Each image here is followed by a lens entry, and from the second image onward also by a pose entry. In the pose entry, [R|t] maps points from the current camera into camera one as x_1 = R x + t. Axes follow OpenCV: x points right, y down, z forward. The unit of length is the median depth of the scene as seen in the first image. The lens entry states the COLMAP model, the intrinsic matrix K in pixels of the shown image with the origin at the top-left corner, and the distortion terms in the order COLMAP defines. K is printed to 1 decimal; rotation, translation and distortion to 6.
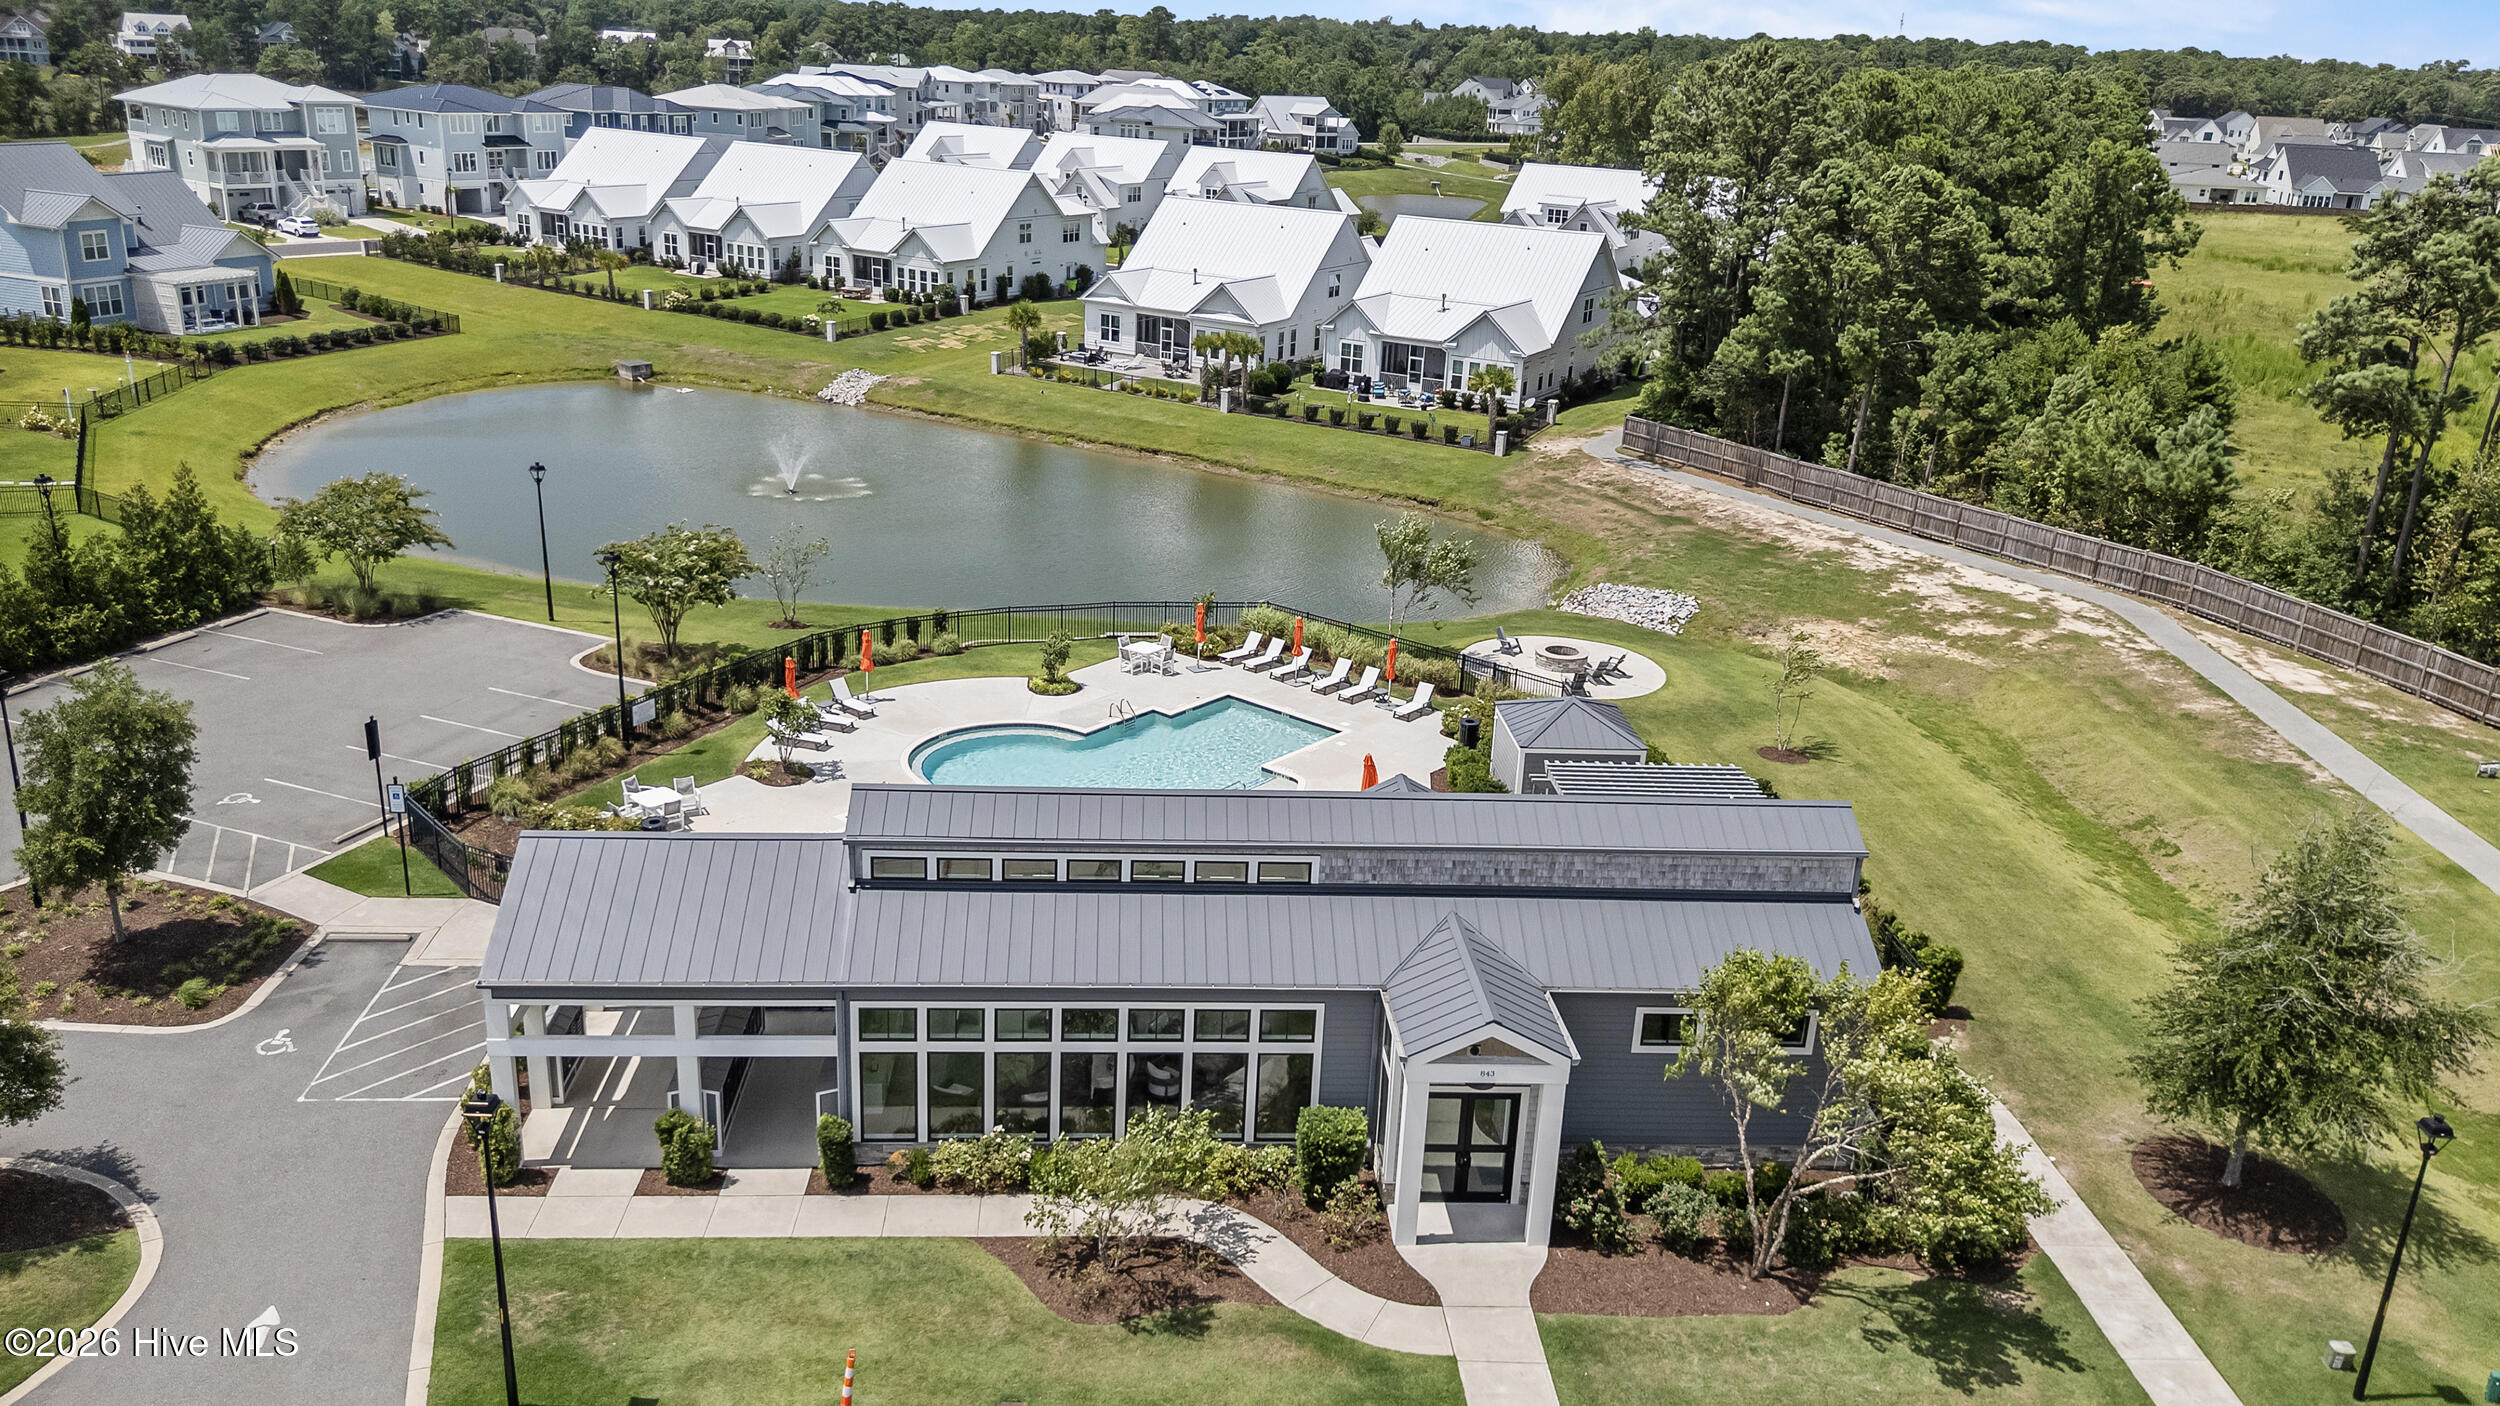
lens RADIAL K [[1849.7, 0, 1250.0], [0, 1849.7, 703.0], [0, 0, 1]] dist [0.117483, -0.155839]
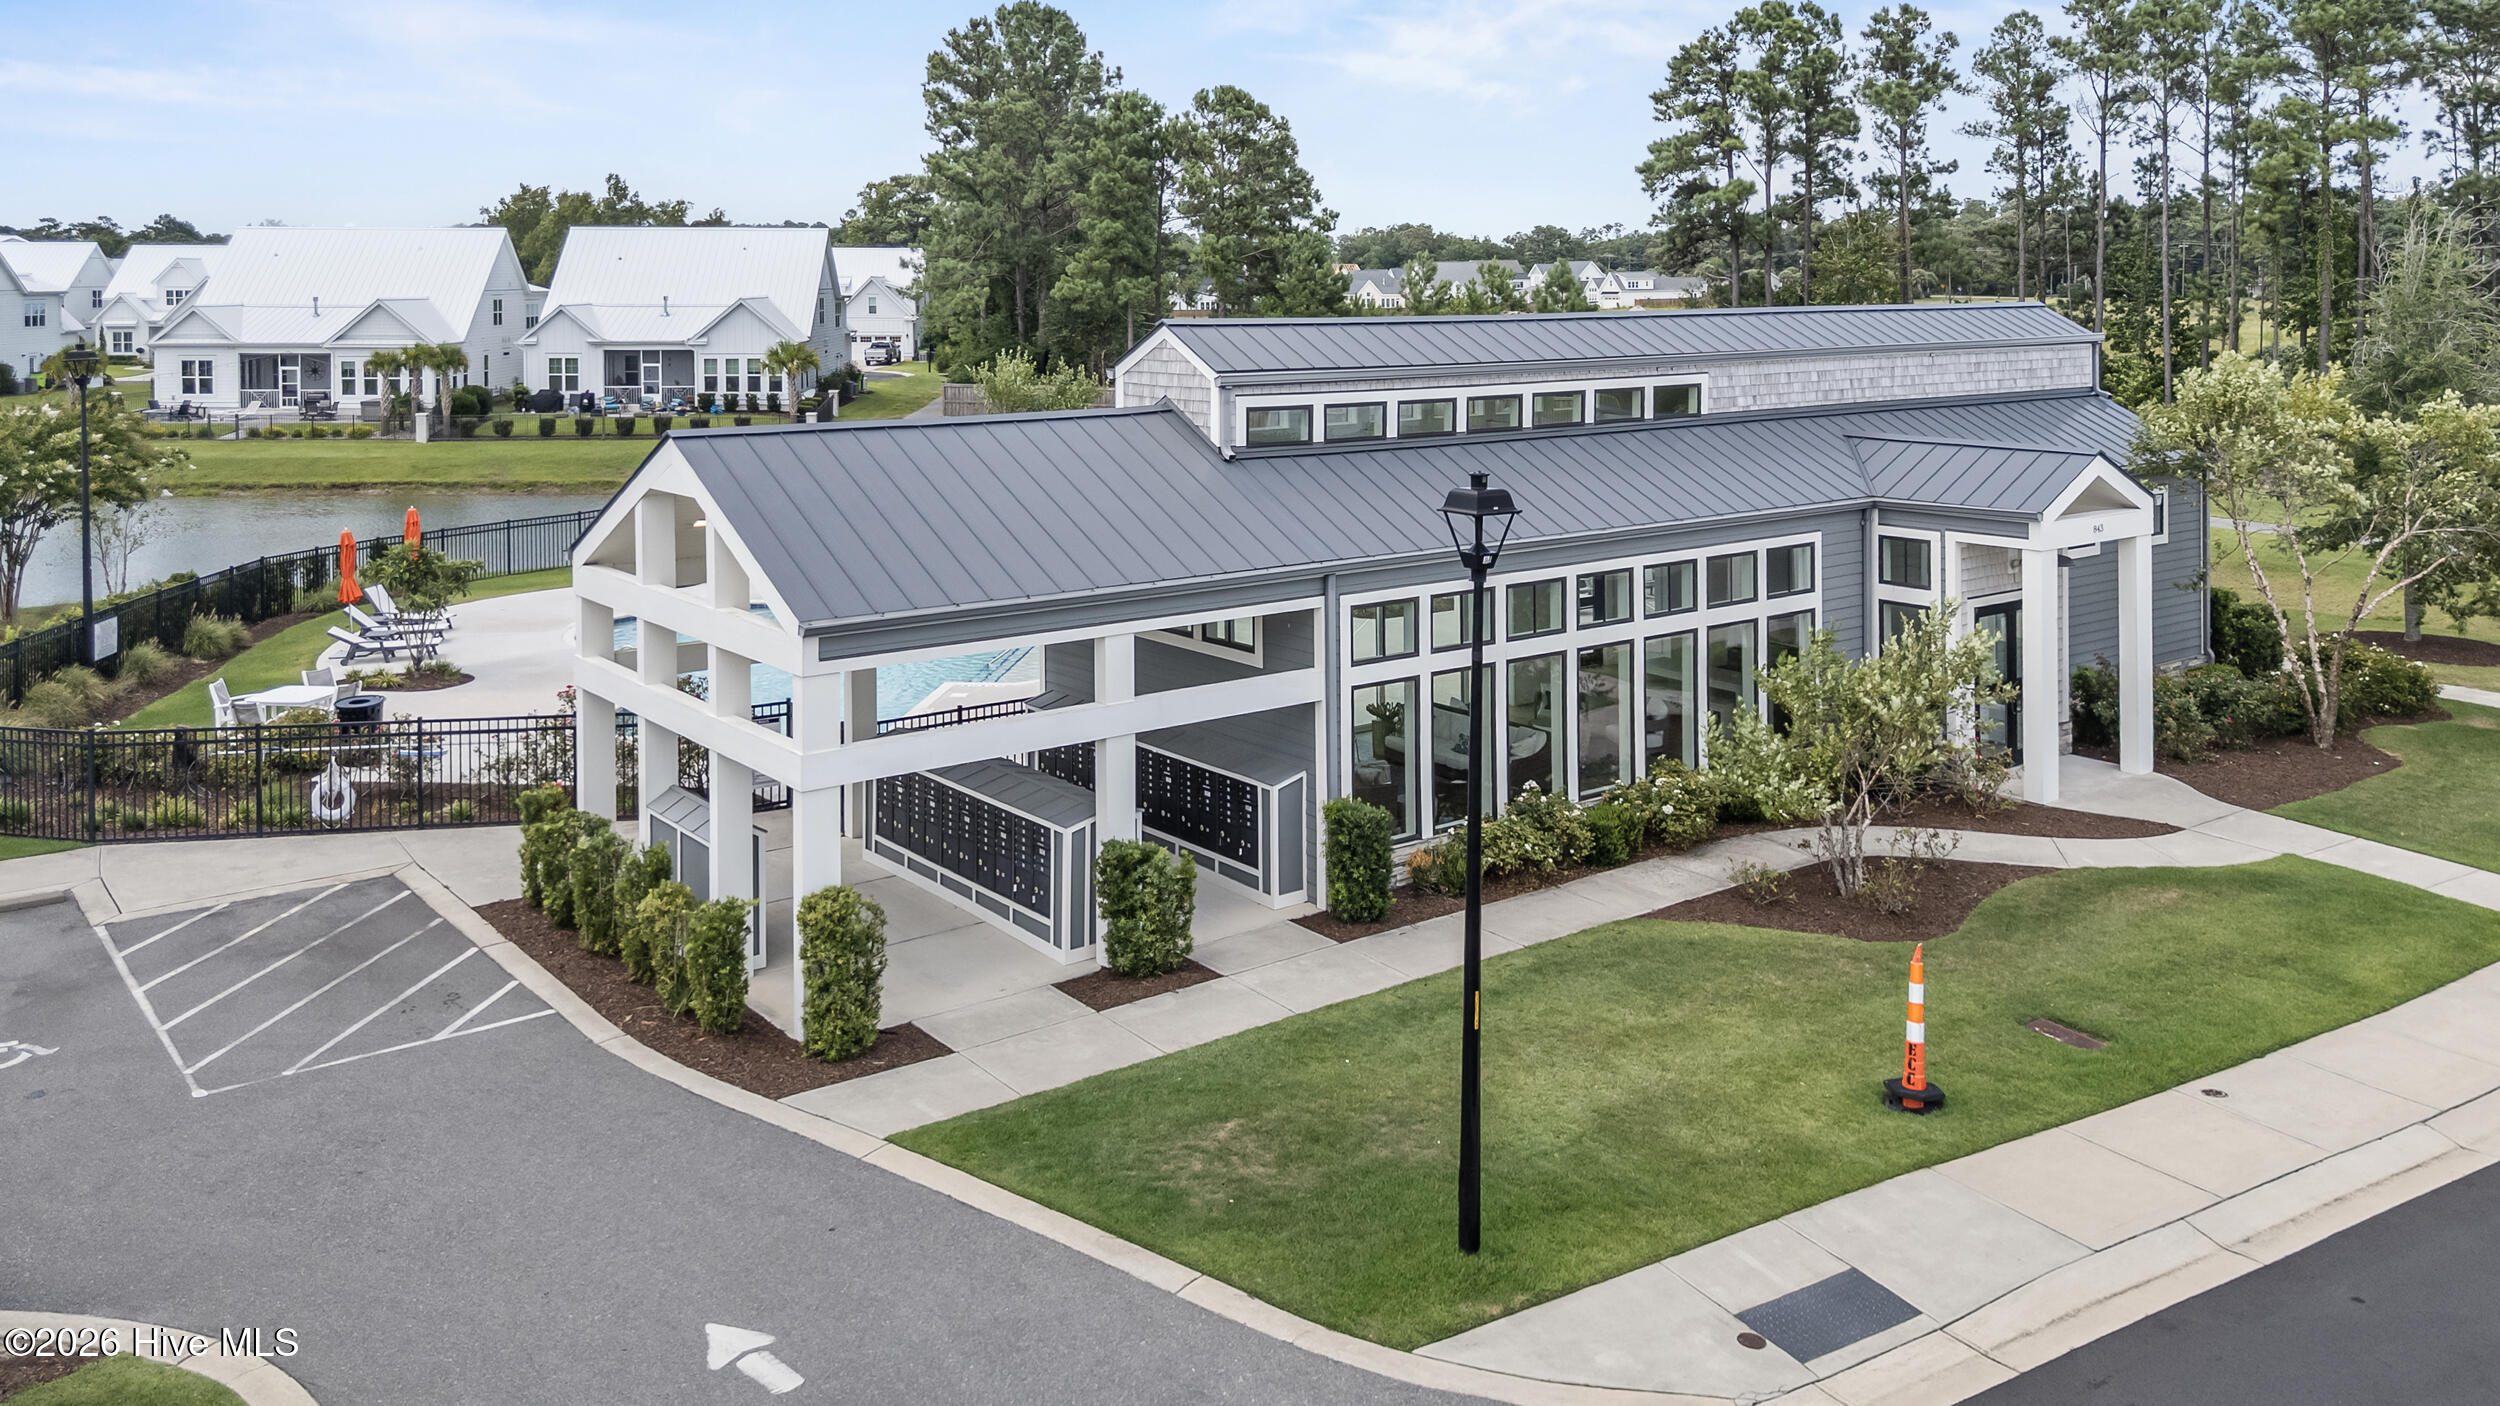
lens RADIAL K [[1849.7, 0, 1250.0], [0, 1849.7, 703.0], [0, 0, 1]] dist [0.117483, -0.155839]
pose [[0.835759, -0.159545, 0.525407, -0.158759], [0.209296, 0.977182, -0.036193, 0.058298], [-0.507644, 0.140214, 0.850081, 0.132736]]
